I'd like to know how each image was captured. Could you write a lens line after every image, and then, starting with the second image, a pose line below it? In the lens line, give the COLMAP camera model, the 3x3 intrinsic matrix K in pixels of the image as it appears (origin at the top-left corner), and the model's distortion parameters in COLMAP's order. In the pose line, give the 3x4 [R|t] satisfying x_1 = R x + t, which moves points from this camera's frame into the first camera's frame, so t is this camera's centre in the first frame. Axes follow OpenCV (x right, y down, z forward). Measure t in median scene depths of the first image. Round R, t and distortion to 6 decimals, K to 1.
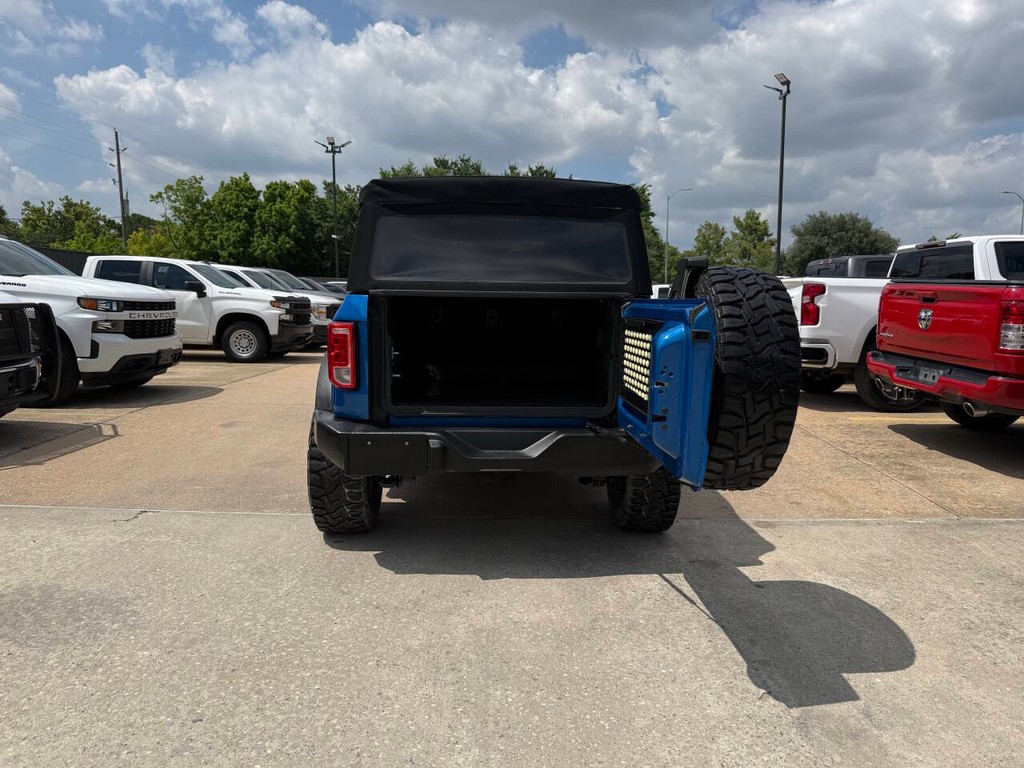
lens RADIAL K [[724.2, 0, 509.5], [0, 724.2, 384.8], [0, 0, 1]] dist [0.041261, -0.046872]
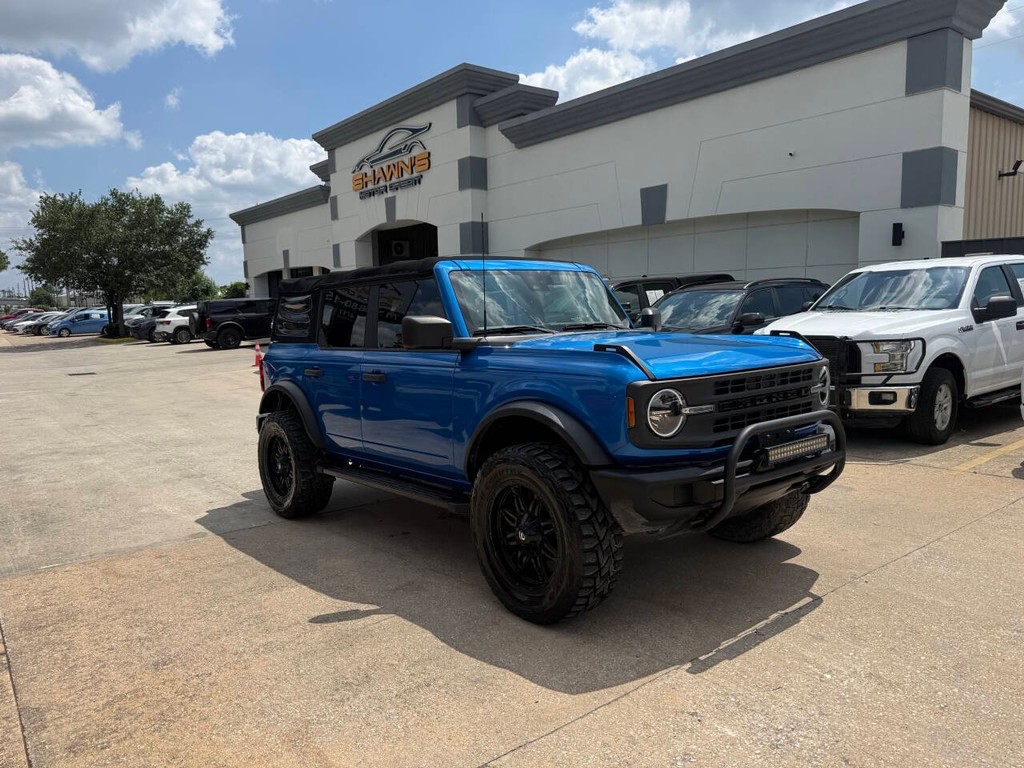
lens RADIAL K [[724.2, 0, 509.5], [0, 724.2, 384.8], [0, 0, 1]] dist [0.041261, -0.046872]
pose [[-0.788566, 0.074434, -0.610428, 0.518266], [-0.059478, 0.978762, 0.196183, -0.252954], [0.612067, 0.191011, -0.767391, 1.716011]]
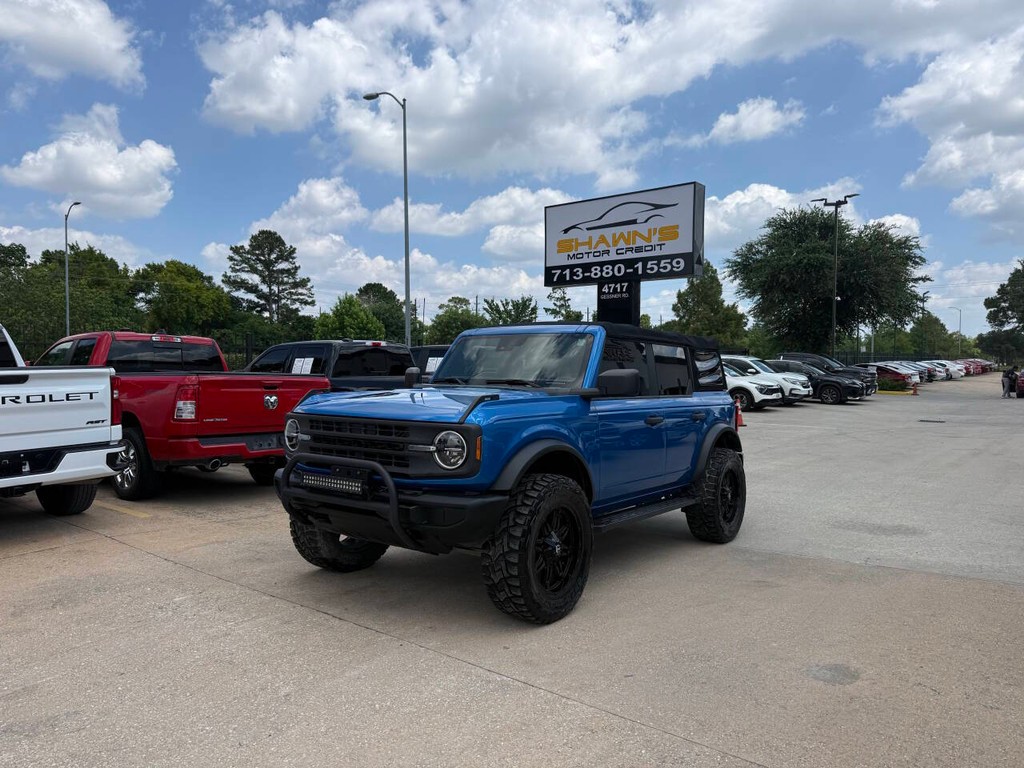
lens RADIAL K [[718.7, 0, 503.5], [0, 718.7, 388.0], [0, 0, 1]] dist [0.051958, -0.048694]
pose [[-0.779185, -0.031595, 0.625998, -0.631778], [0.066653, 0.988889, 0.132875, -0.282329], [-0.623240, 0.145258, -0.768421, 1.859798]]
